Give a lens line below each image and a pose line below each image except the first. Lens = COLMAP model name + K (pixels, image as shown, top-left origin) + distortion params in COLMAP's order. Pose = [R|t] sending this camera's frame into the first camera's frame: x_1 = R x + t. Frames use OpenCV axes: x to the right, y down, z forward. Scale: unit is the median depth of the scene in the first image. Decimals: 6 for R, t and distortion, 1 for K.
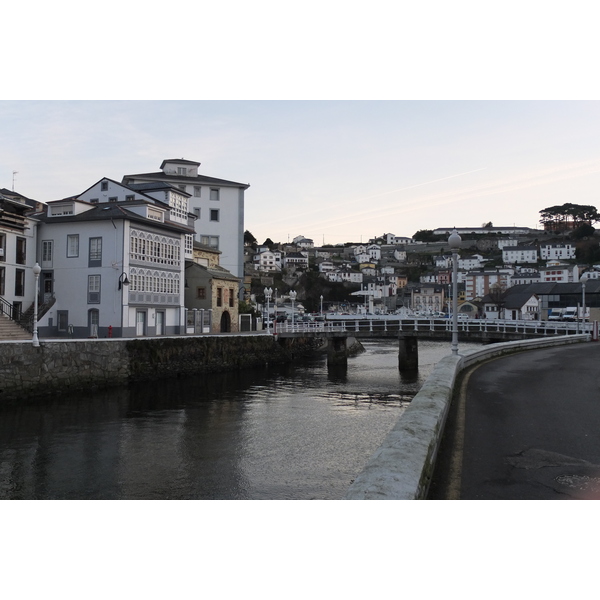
lens RADIAL K [[662.4, 0, 300.0], [0, 662.4, 300.0], [0, 0, 1]] dist [0.019374, 0.034721]
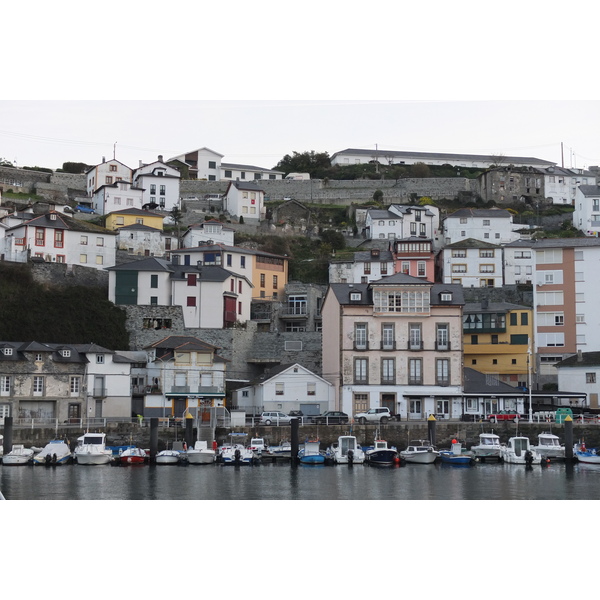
lens RADIAL K [[1067.1, 0, 300.0], [0, 1067.1, 300.0], [0, 0, 1]] dist [0.007955, 0.129761]
pose [[0.965195, 0.030350, 0.259763, 0.055740], [-0.008772, 0.996442, -0.083827, 0.015972], [-0.261383, 0.078630, 0.962027, 0.578445]]
